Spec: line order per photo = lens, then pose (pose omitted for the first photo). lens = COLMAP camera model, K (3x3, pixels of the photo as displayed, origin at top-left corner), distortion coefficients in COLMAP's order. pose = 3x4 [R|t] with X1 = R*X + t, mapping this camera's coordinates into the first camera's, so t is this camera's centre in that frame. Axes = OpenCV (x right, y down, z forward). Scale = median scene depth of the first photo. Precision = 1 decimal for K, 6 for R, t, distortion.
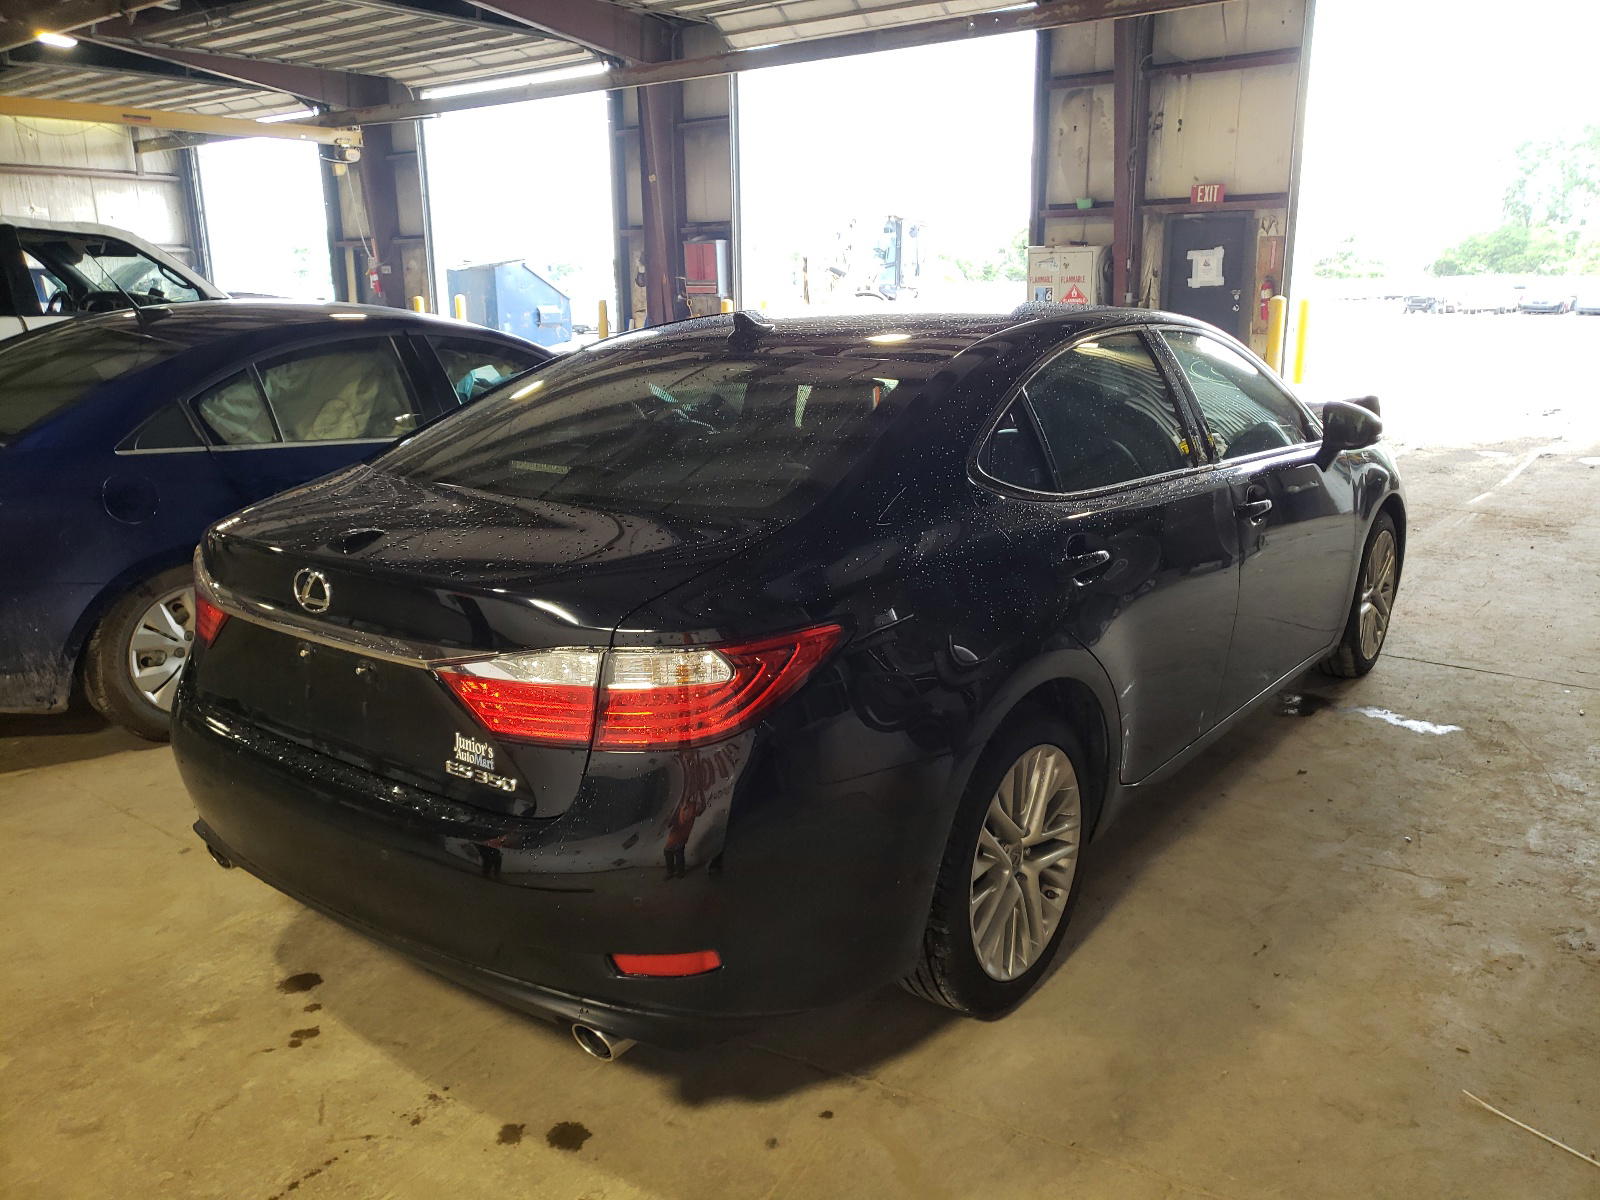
lens RADIAL K [[1270.6, 0, 804.7], [0, 1270.6, 596.2], [0, 0, 1]] dist [0.031769, 0.008571]
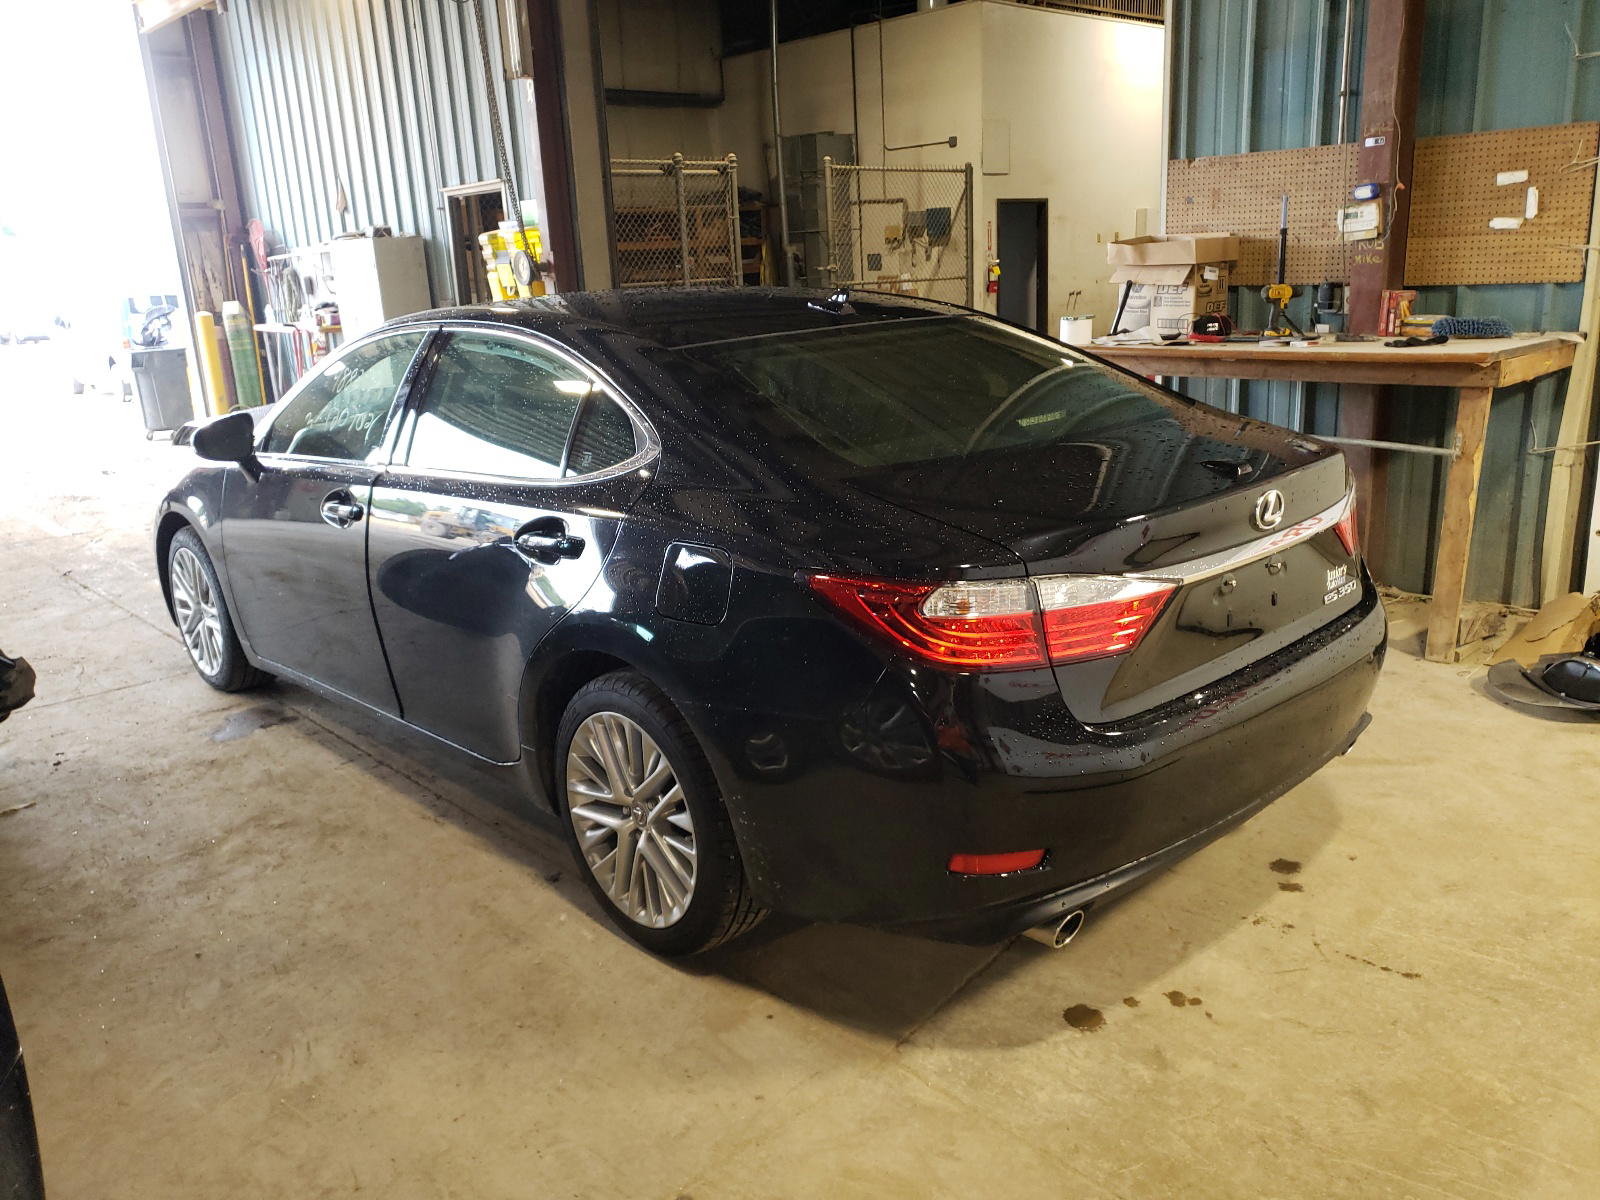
lens RADIAL K [[1270.6, 0, 806.9], [0, 1270.6, 604.4], [0, 0, 1]] dist [0.031769, 0.008571]
pose [[0.138159, -0.249833, 0.958382, -1.302599], [0.287152, 0.936202, 0.202656, -0.228522], [-0.947869, 0.247202, 0.201085, 0.997212]]
